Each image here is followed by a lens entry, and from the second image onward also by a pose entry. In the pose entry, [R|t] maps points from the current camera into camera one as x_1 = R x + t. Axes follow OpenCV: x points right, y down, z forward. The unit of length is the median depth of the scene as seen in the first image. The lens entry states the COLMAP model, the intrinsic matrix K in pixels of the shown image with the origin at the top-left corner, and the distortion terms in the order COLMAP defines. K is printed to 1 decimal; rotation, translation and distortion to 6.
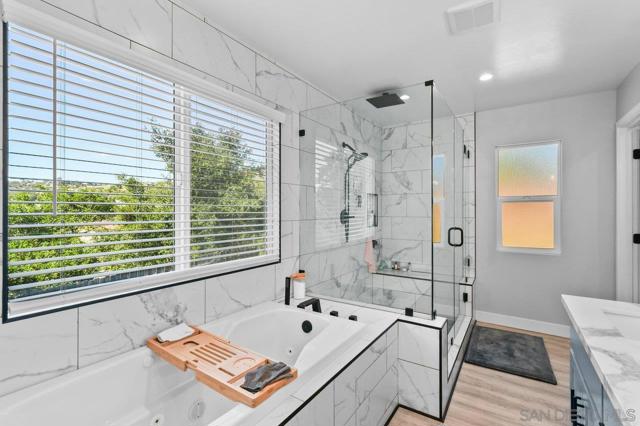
lens RADIAL K [[285.4, 0, 320.0], [0, 285.4, 213.0], [0, 0, 1]] dist [0.001636, 0.000003]
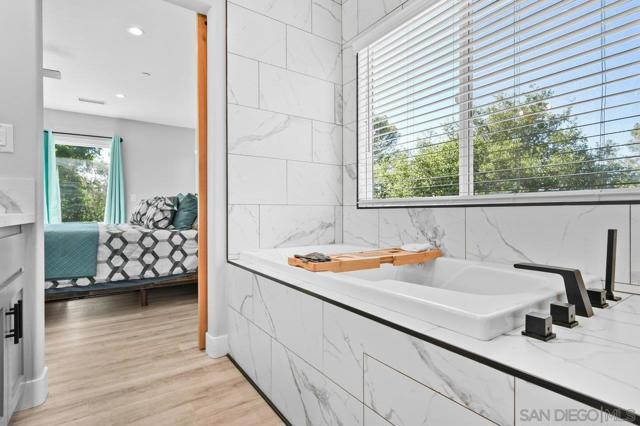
lens RADIAL K [[315.3, 0, 320.0], [0, 315.3, 213.0], [0, 0, 1]] dist [-0.000291, -0.000036]
pose [[-0.357762, 0.004076, -0.933804, 0.097193], [0.001225, 0.999992, 0.003896, 0.039182], [0.933812, 0.000250, -0.357764, 0.148460]]
